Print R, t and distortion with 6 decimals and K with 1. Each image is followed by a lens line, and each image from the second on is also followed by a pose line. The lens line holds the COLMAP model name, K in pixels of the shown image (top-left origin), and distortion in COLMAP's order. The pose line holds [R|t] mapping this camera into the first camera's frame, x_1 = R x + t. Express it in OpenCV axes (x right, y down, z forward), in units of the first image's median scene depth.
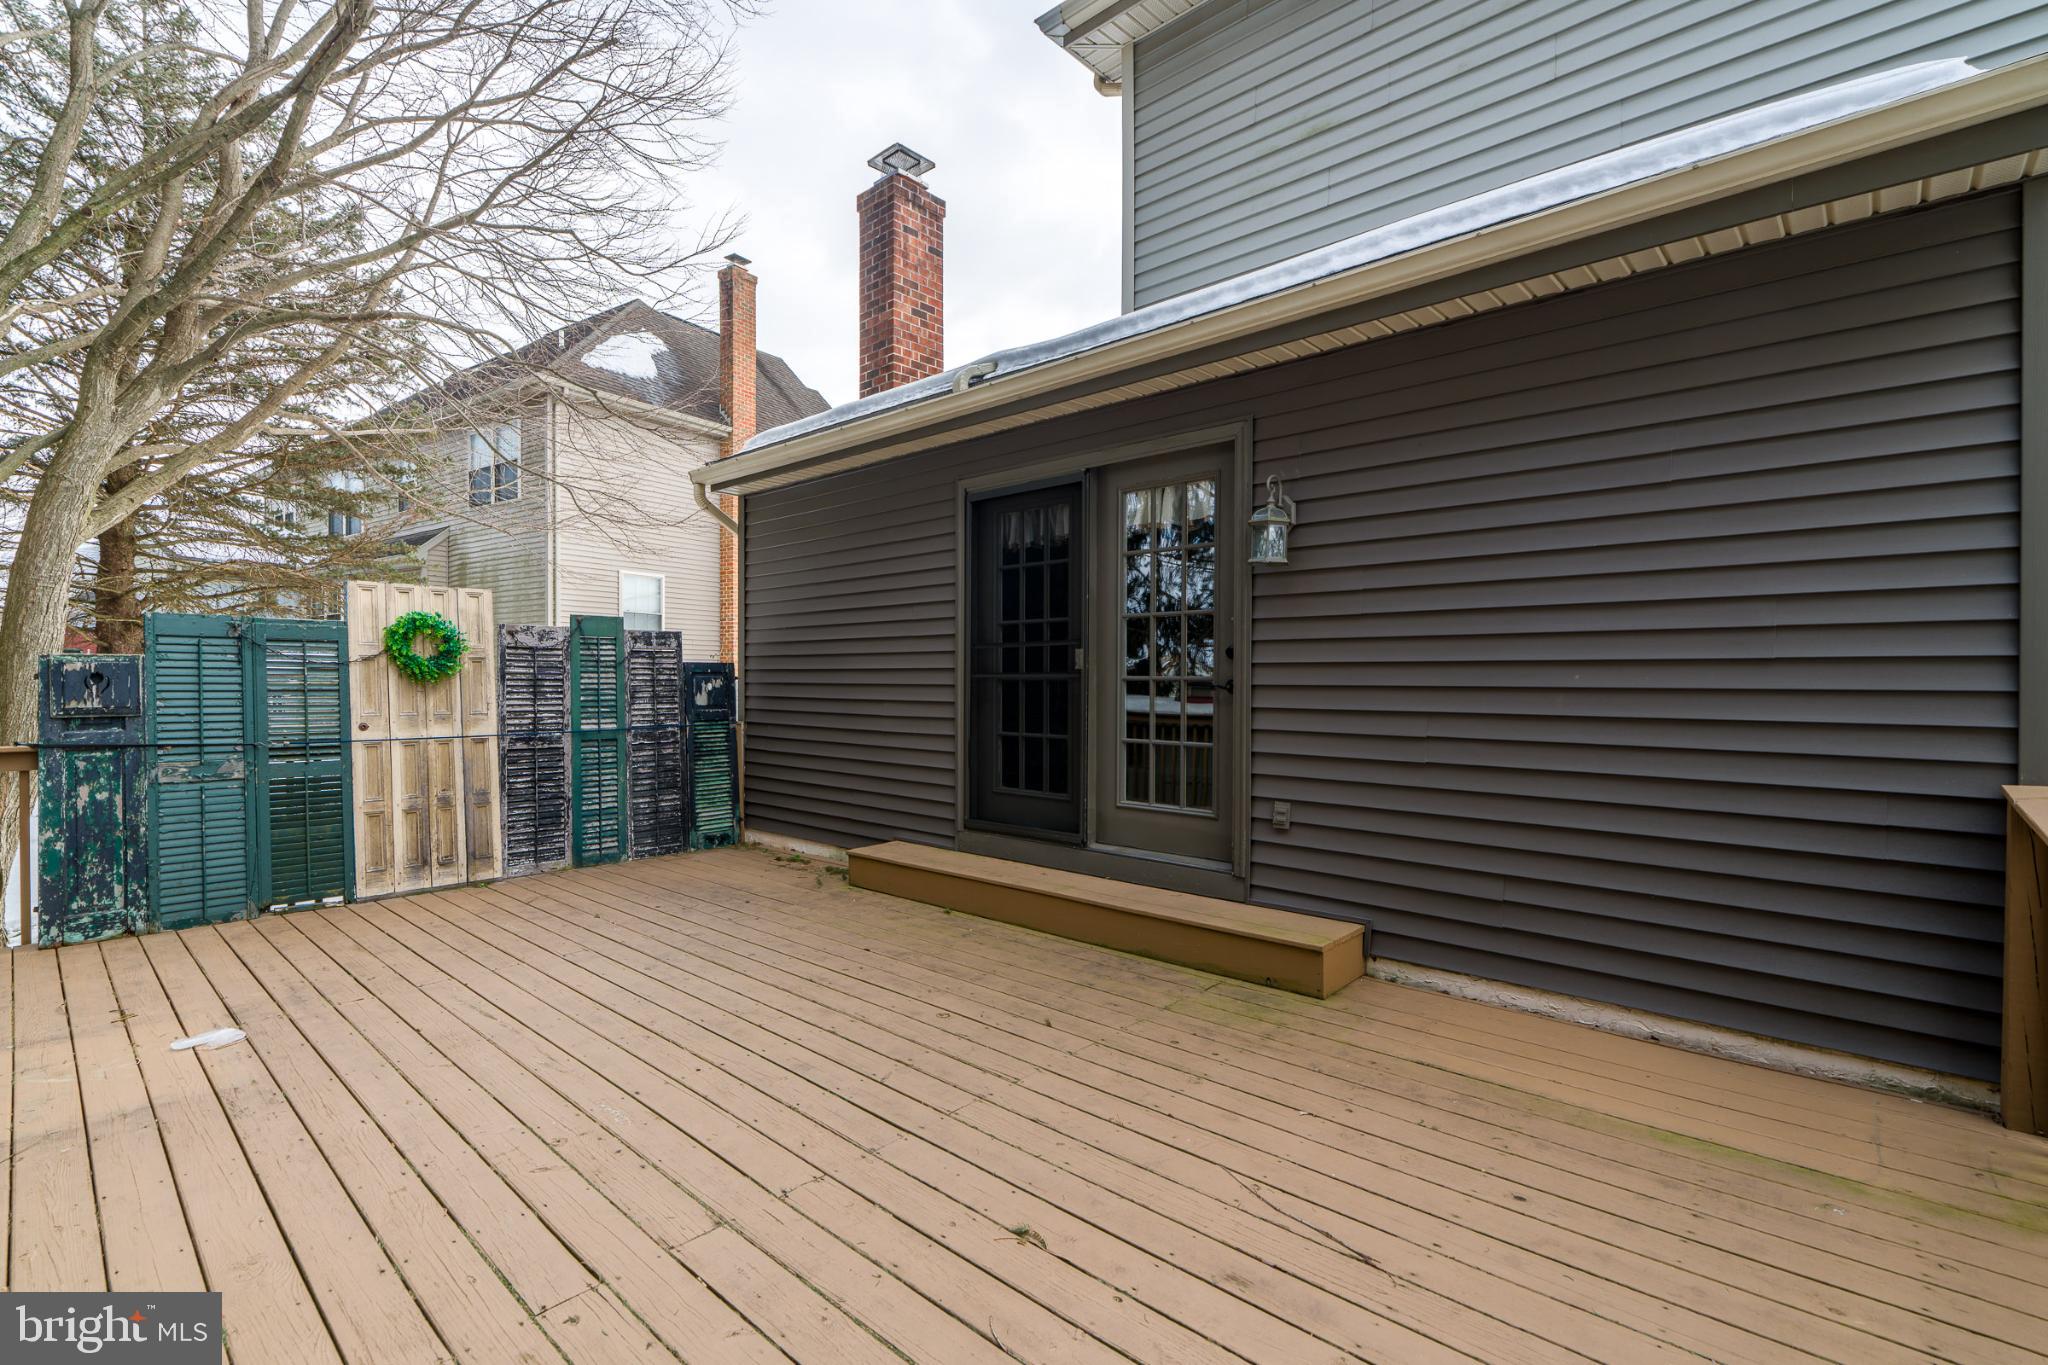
lens RADIAL K [[938.3, 0, 1026.2], [0, 938.3, 688.8], [0, 0, 1]] dist [-0.012123, -0.000091]
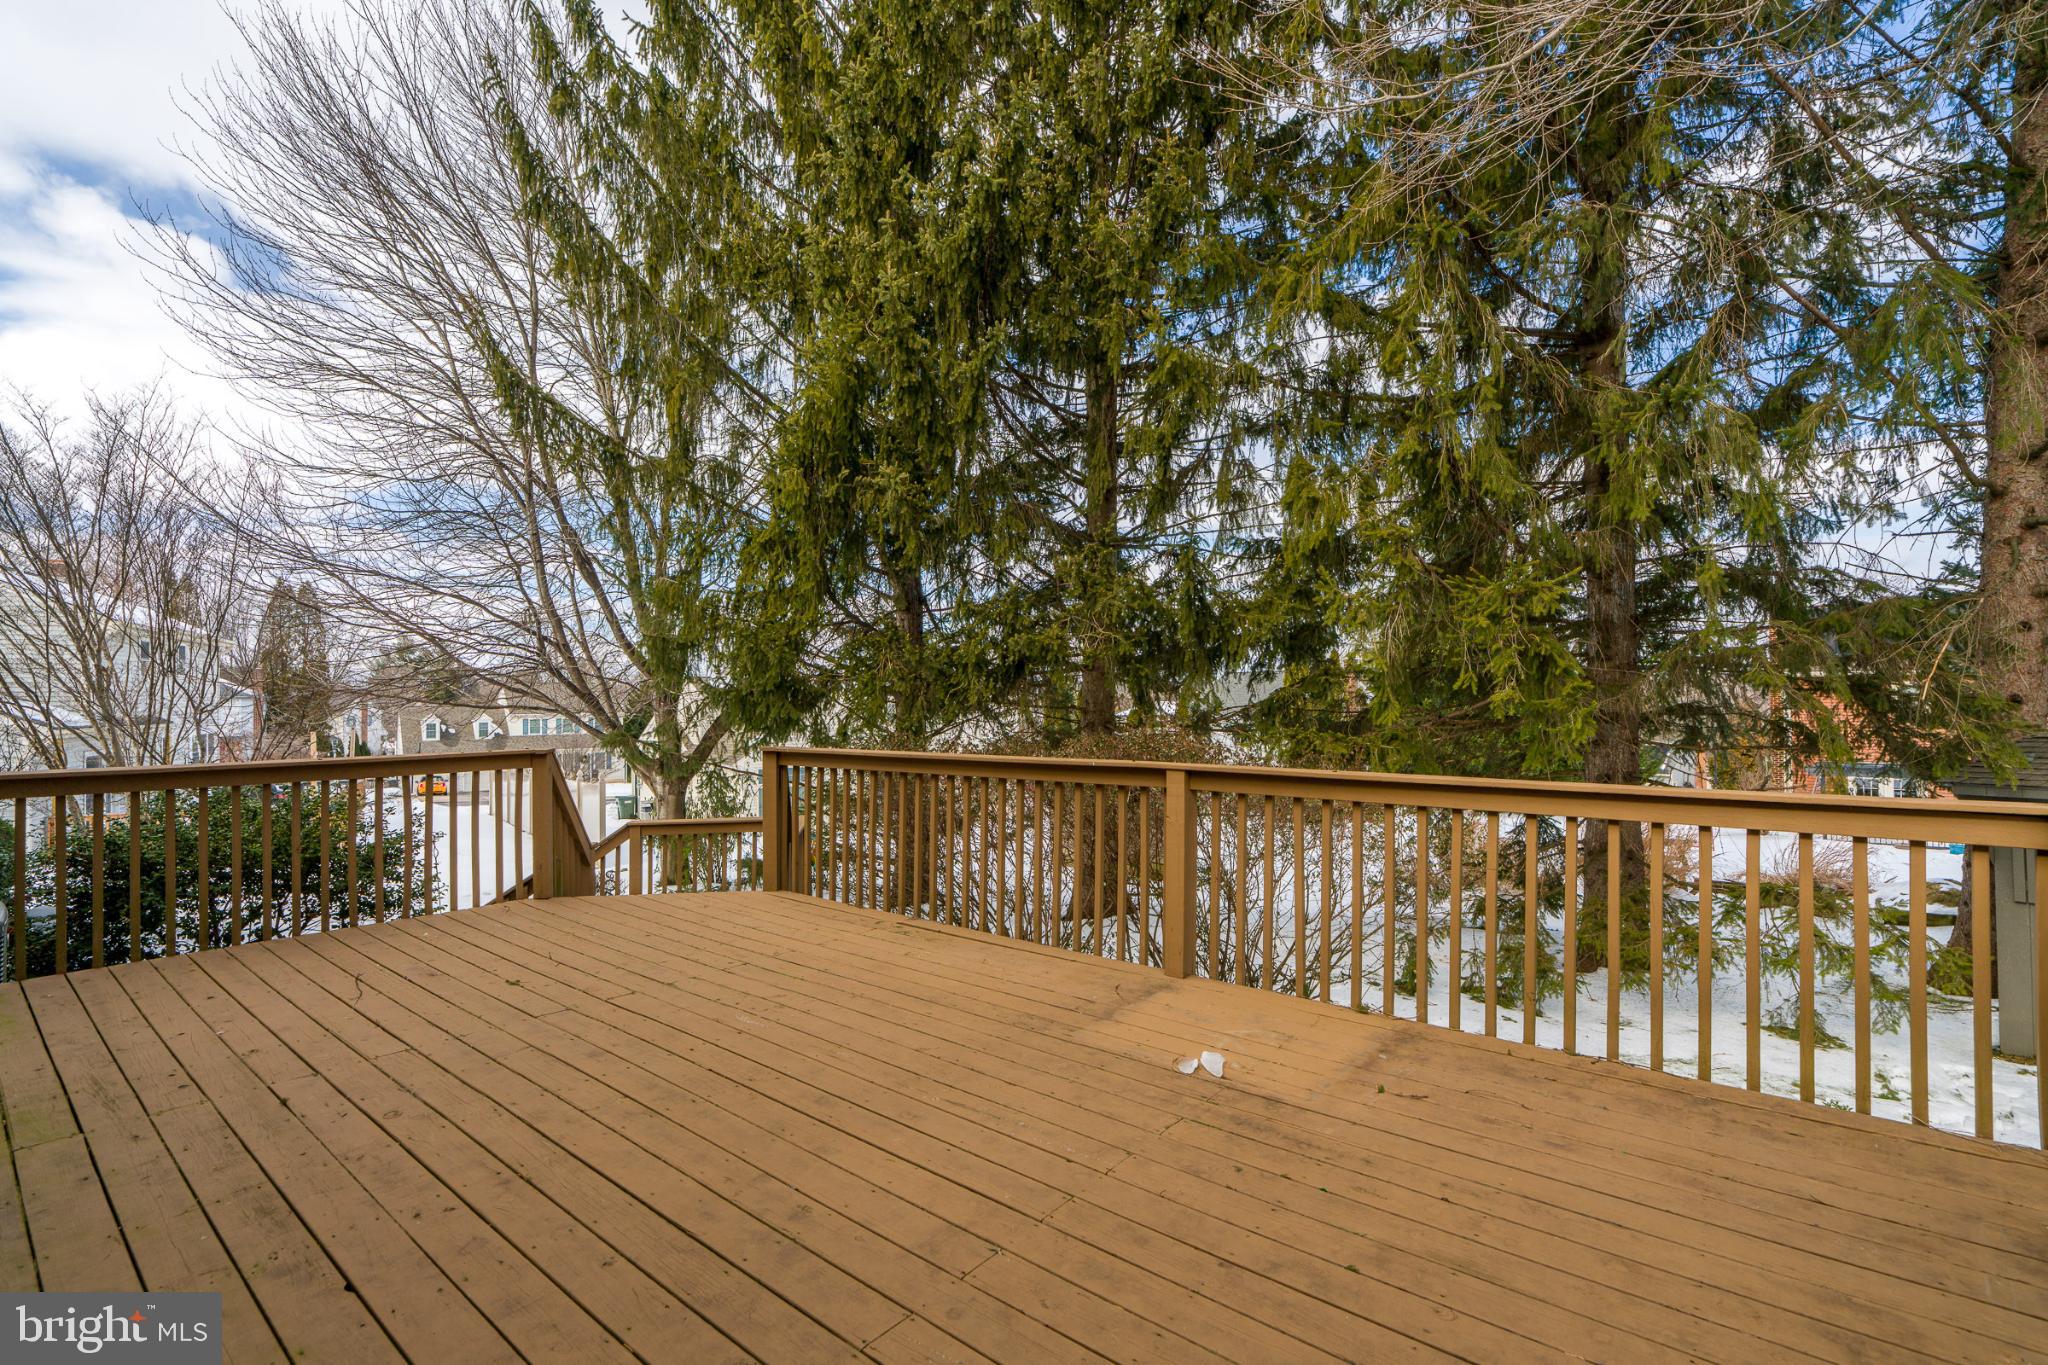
lens RADIAL K [[938.3, 0, 1025.4], [0, 938.3, 694.3], [0, 0, 1]] dist [-0.012123, -0.000091]
pose [[-0.998740, 0.006407, -0.049776, -0.605944], [0.006291, 0.999977, 0.002480, -0.012542], [0.049790, 0.002164, -0.998757, 1.854825]]
